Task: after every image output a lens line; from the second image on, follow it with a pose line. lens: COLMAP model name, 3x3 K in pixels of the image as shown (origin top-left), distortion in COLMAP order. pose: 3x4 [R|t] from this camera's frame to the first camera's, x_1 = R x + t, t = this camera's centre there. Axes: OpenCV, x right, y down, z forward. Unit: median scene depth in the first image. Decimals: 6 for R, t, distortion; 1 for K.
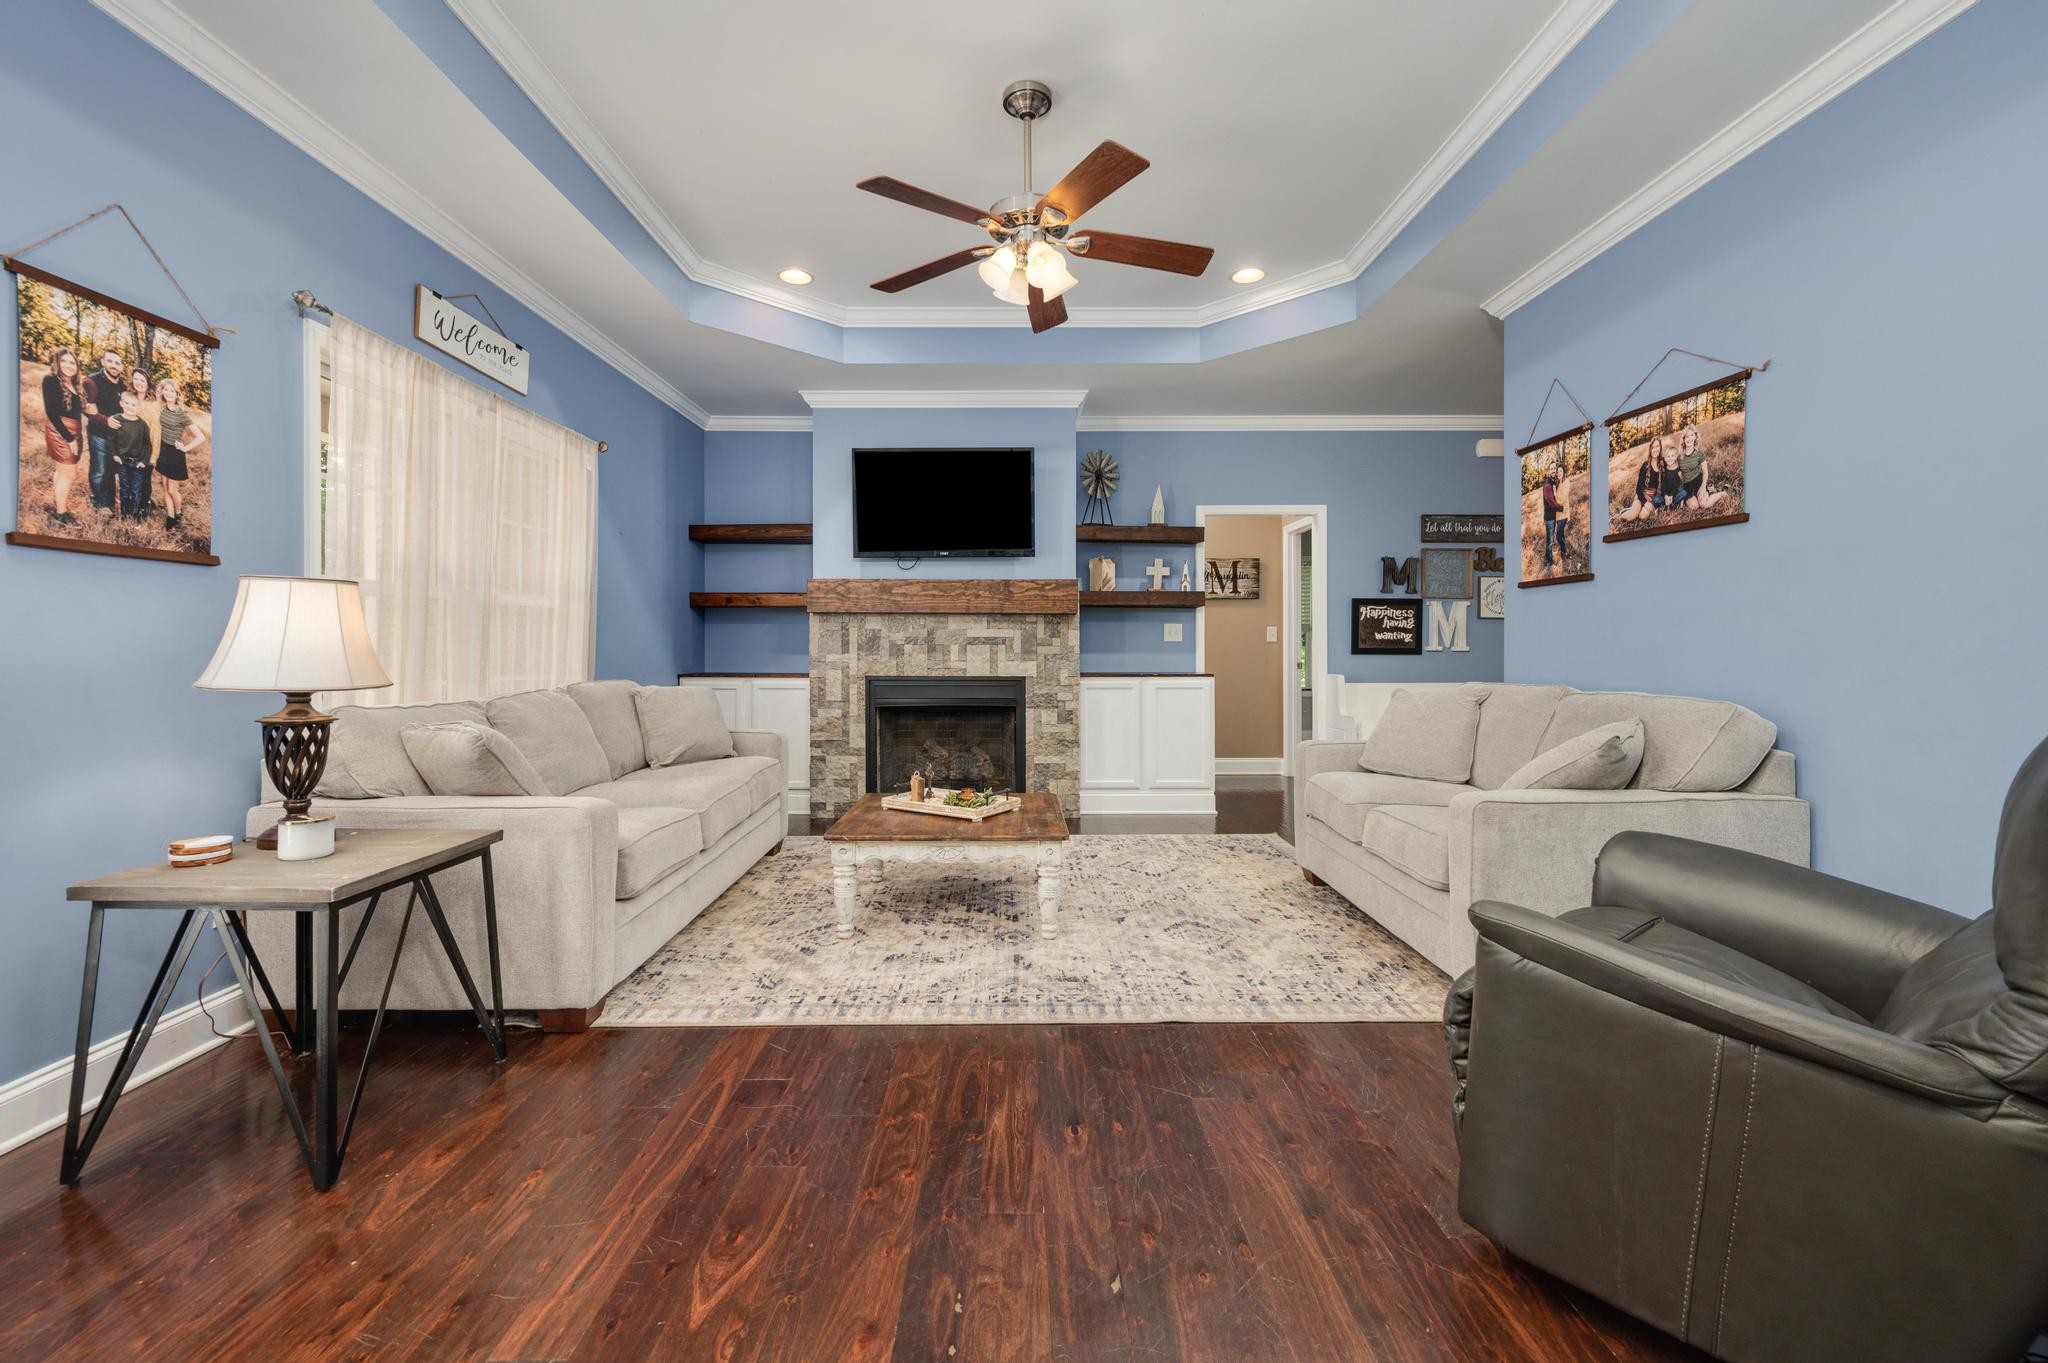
lens RADIAL K [[842.6, 0, 1017.0], [0, 842.6, 647.6], [0, 0, 1]] dist [0.001938, -0.000179]
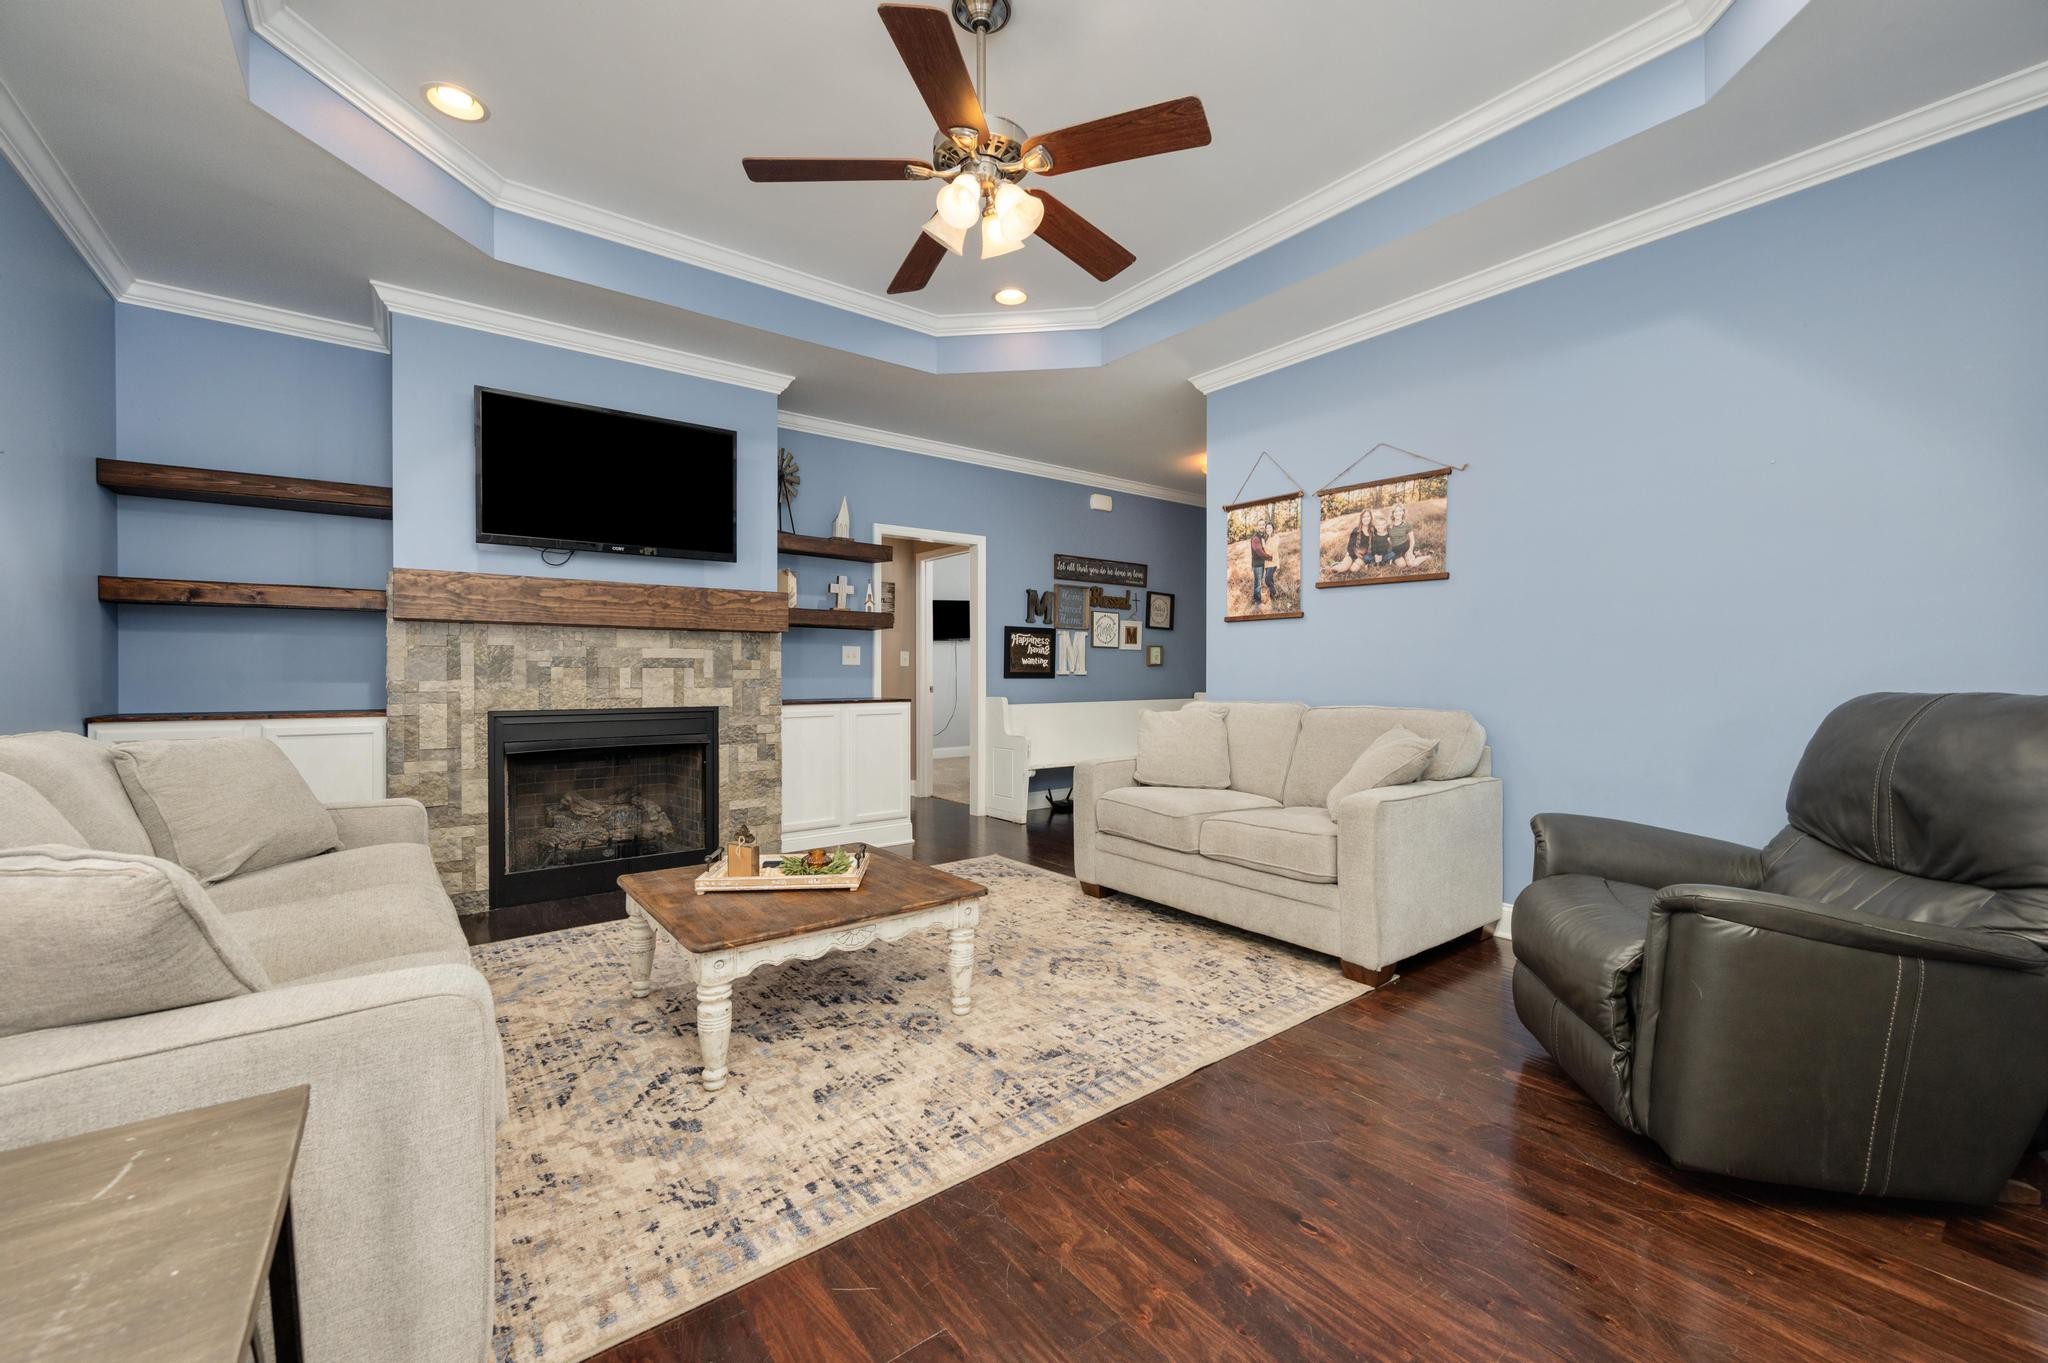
lens RADIAL K [[811.0, 0, 1023.6], [0, 811.0, 676.4], [0, 0, 1]] dist [0.001504, -0.000221]
pose [[0.793474, -0.002853, 0.608597, -0.356026], [0.000200, 0.999990, 0.004427, 0.002145], [-0.608604, -0.003391, 0.793467, 0.275655]]
